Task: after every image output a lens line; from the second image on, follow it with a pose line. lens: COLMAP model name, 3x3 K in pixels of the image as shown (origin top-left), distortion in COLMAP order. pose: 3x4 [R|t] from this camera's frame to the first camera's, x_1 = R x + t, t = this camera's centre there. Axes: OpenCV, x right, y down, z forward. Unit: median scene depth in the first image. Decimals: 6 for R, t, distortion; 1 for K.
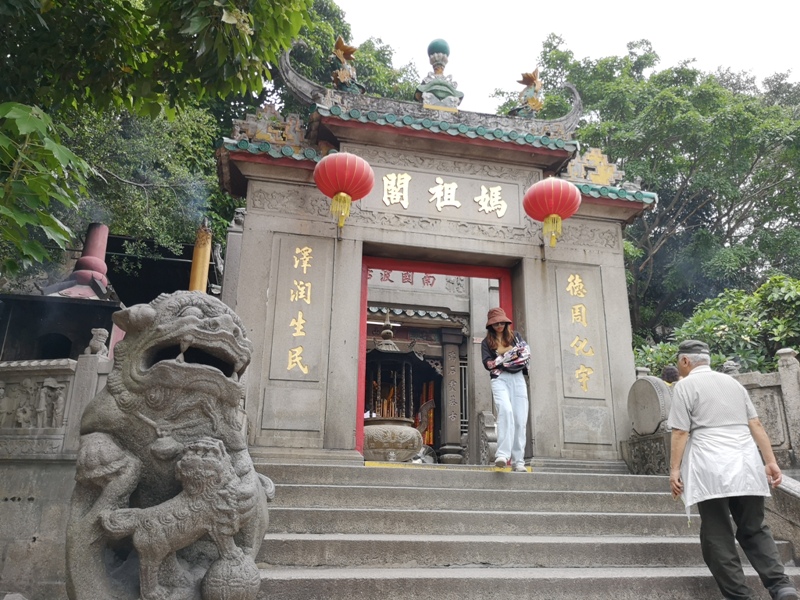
lens RADIAL K [[632.0, 0, 381.3], [0, 632.0, 301.0], [0, 0, 1]] dist [0.031113, -0.096272]
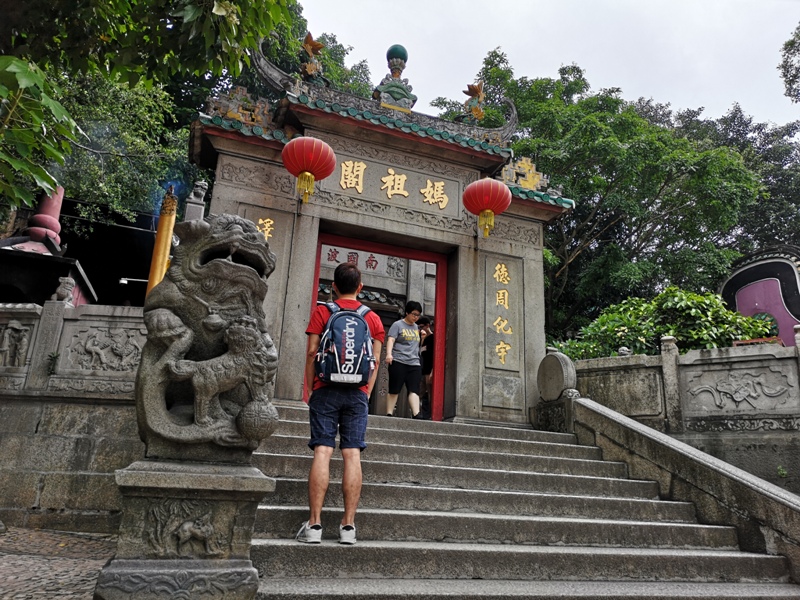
lens RADIAL K [[632.0, 0, 381.3], [0, 632.0, 301.0], [0, 0, 1]] dist [0.031113, -0.096272]
pose [[0.990153, 0.074043, 0.118806, -0.042413], [-0.073827, 0.997252, -0.006223, 0.048058], [-0.118940, -0.002610, 0.992898, -0.116738]]
